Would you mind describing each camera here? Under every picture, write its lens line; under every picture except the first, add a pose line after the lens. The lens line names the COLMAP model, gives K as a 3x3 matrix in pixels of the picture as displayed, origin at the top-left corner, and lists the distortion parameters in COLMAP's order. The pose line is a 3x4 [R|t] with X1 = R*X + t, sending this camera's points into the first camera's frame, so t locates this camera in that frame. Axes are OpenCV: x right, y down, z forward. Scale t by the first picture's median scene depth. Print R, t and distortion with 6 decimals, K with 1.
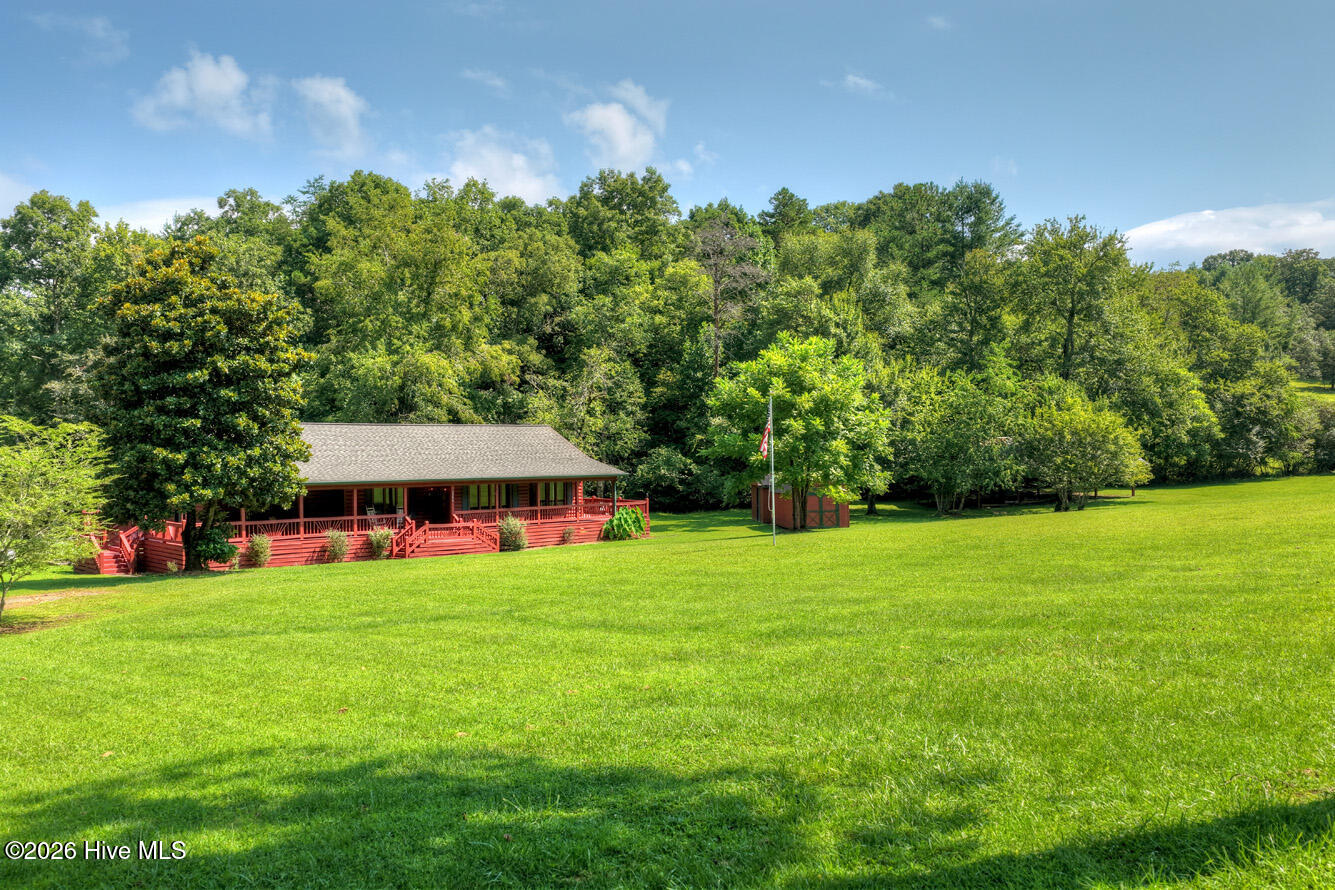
lens RADIAL K [[1076.4, 0, 667.5], [0, 1076.4, 445.0], [0, 0, 1]] dist [-0.004050, -0.001214]
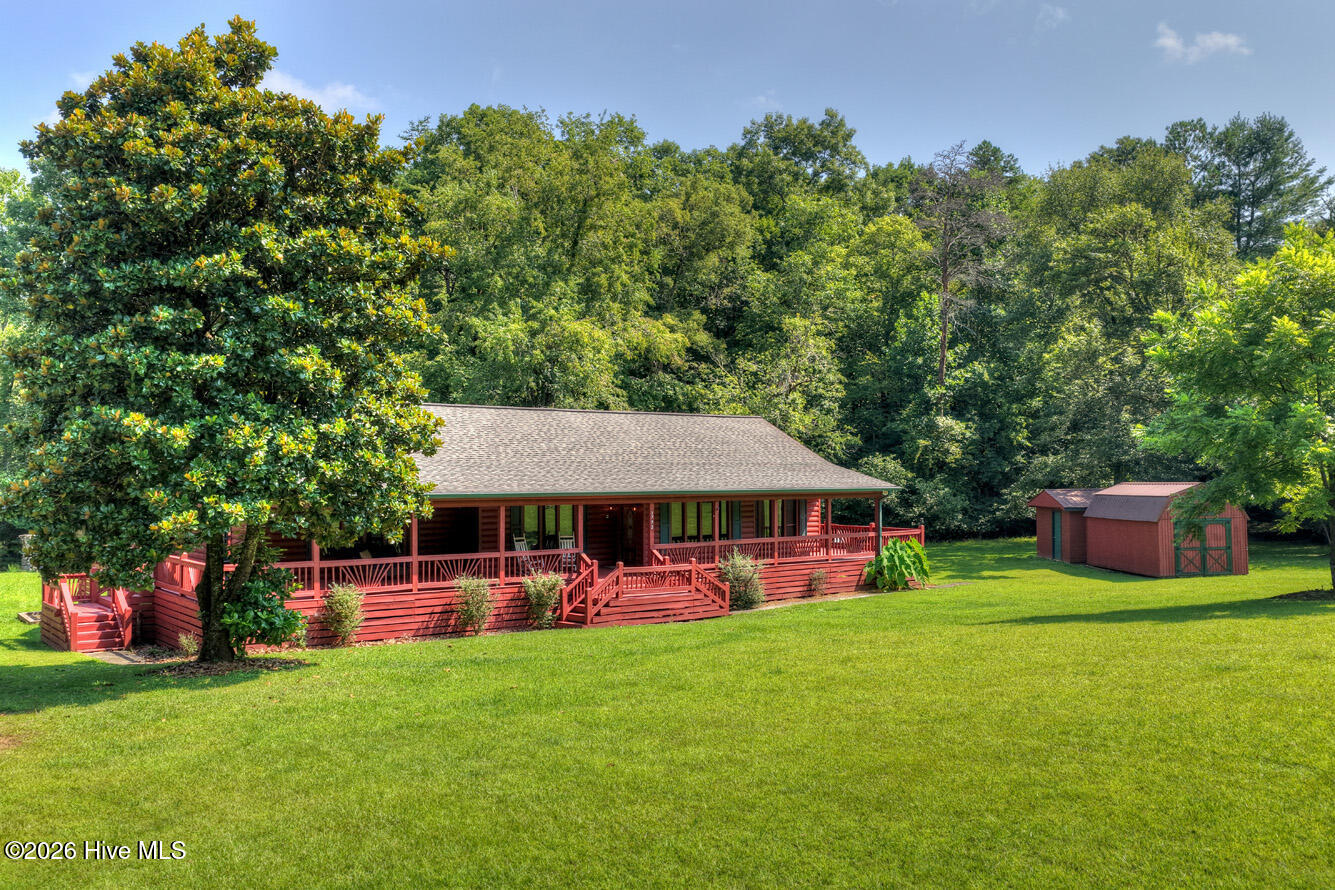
lens RADIAL K [[1051.6, 0, 667.5], [0, 1051.6, 445.0], [0, 0, 1]] dist [-0.005368, -0.002742]
pose [[0.997652, 0.005415, -0.068271, -0.157411], [-0.006949, 0.999728, -0.022254, 0.018966], [0.068132, 0.022677, 0.997419, 0.419612]]
